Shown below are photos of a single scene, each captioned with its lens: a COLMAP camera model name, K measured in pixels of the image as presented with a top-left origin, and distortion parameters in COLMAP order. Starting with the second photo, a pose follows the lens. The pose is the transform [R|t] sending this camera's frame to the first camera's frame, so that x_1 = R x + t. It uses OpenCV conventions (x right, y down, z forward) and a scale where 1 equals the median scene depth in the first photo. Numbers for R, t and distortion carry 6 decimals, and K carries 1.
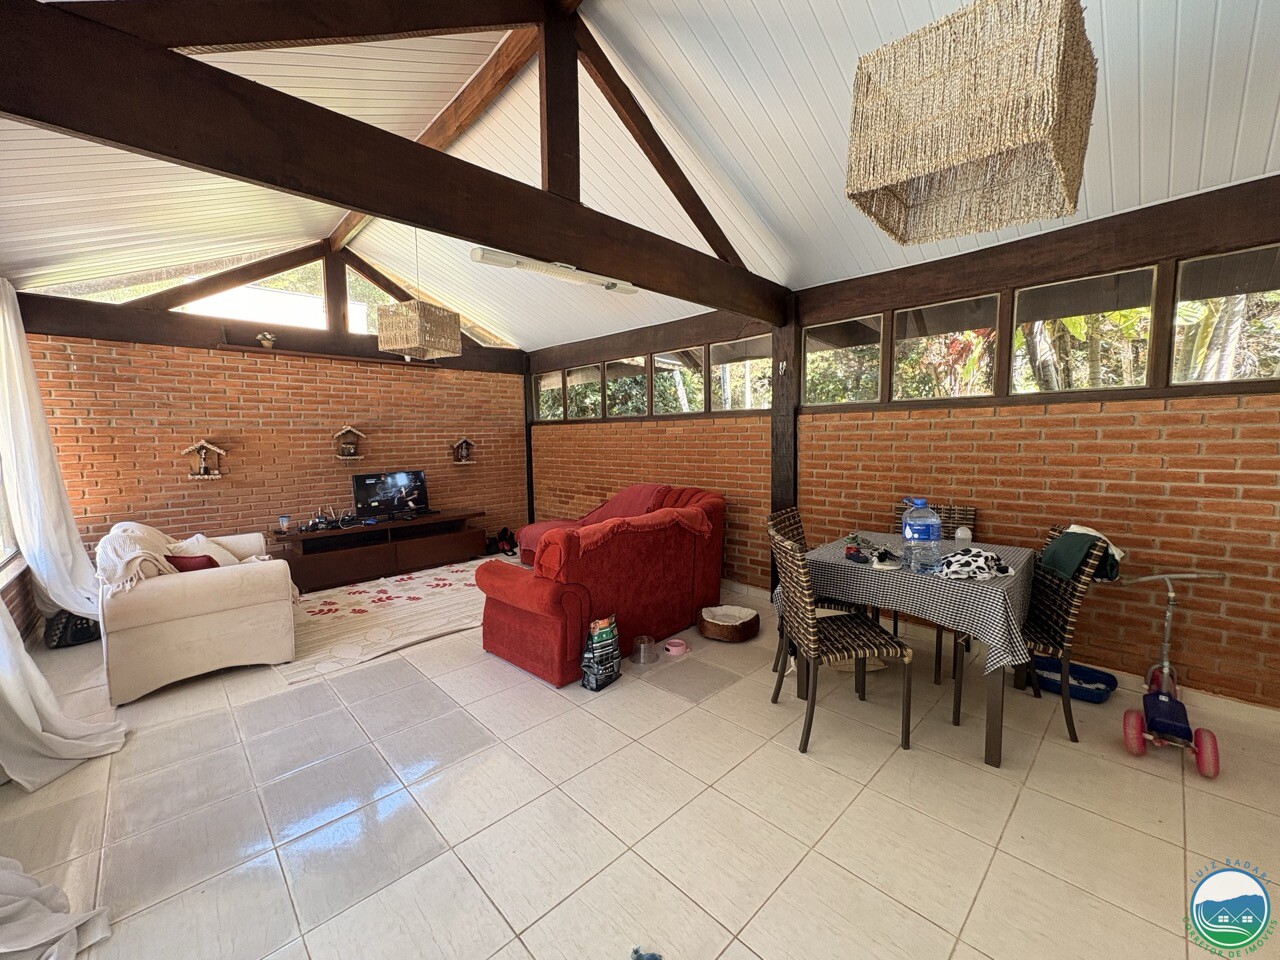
lens RADIAL K [[510.0, 0, 638.3], [0, 510.0, 485.8], [0, 0, 1]] dist [-0.000625, 0.000091]
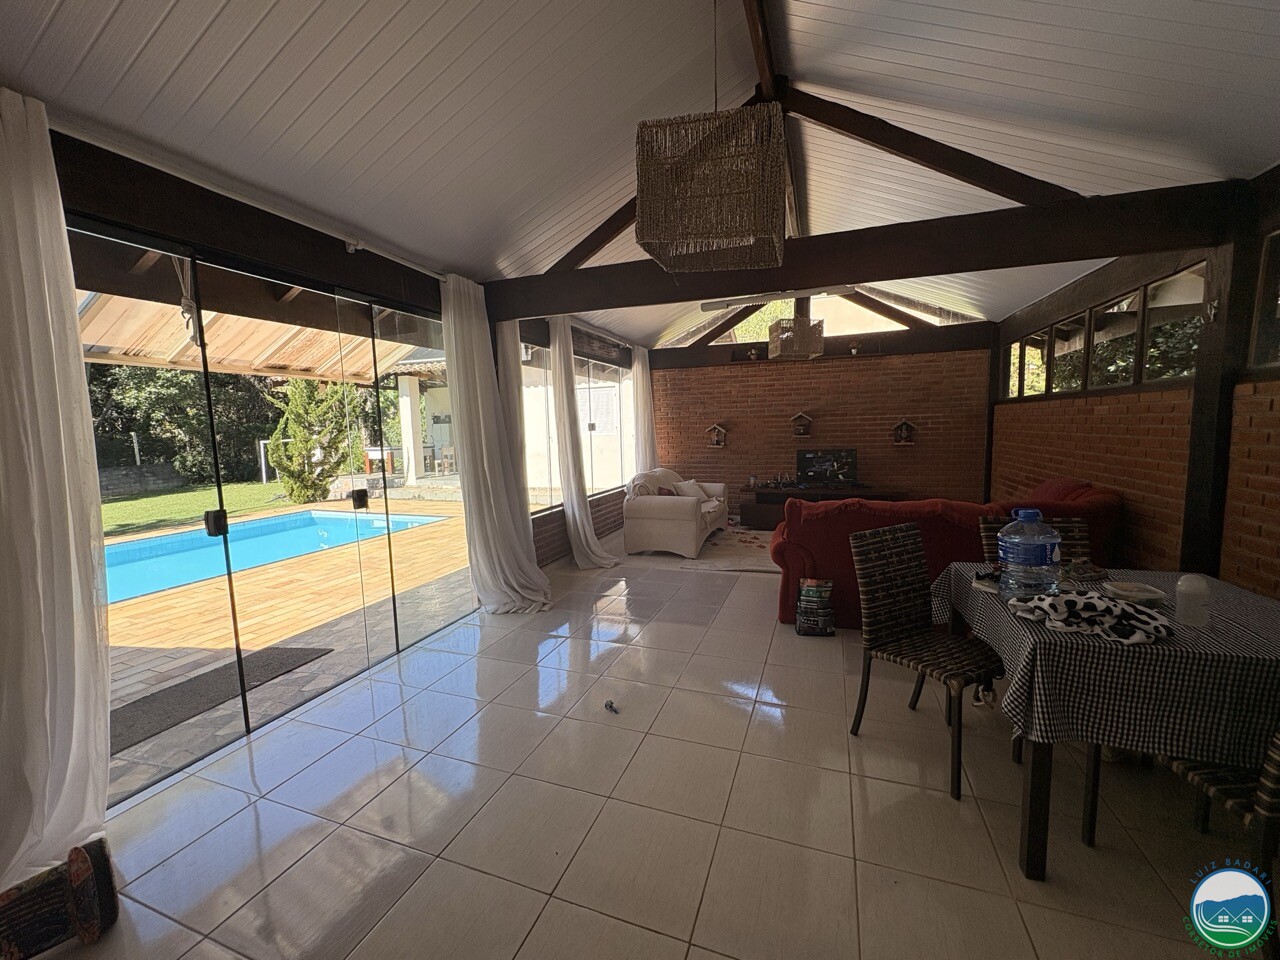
lens RADIAL K [[510.0, 0, 641.3], [0, 510.0, 491.1], [0, 0, 1]] dist [-0.000625, 0.000091]
pose [[0.436738, 0.119003, -0.891683, 0.437011], [-0.069229, 0.992718, 0.098580, -0.017082], [0.896921, 0.018676, 0.441797, 0.064646]]
